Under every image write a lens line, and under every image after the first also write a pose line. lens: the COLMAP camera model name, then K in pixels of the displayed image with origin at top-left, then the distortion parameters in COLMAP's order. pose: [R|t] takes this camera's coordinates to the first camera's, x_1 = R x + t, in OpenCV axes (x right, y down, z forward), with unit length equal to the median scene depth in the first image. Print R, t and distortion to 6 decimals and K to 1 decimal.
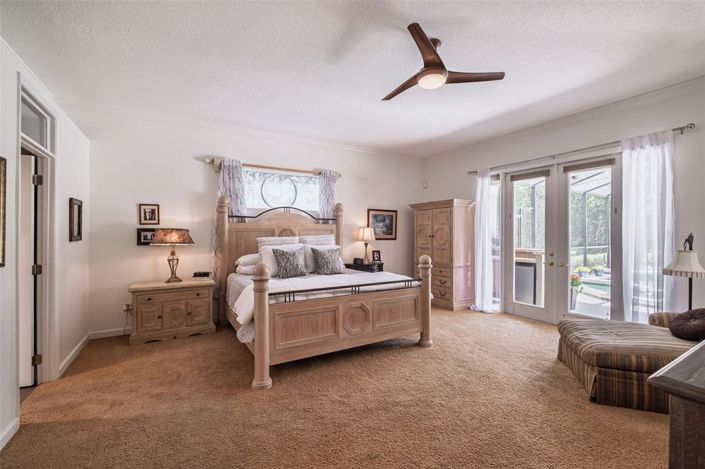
lens RADIAL K [[306.0, 0, 352.8], [0, 306.0, 232.7], [0, 0, 1]] dist [0.003025, -0.000073]
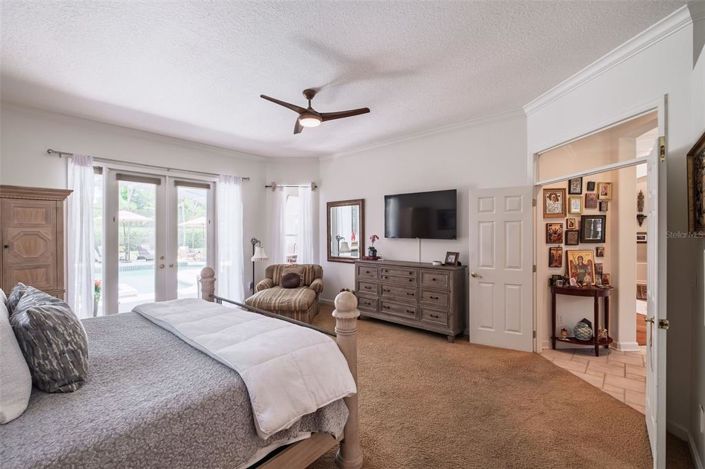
lens RADIAL K [[306.0, 0, 350.9], [0, 306.0, 234.9], [0, 0, 1]] dist [0.003025, -0.000073]
pose [[-0.340948, 0.004437, 0.940072, -0.526378], [0.014420, 0.999896, 0.000511, -0.000851], [-0.939972, 0.013730, -0.340976, 0.657796]]
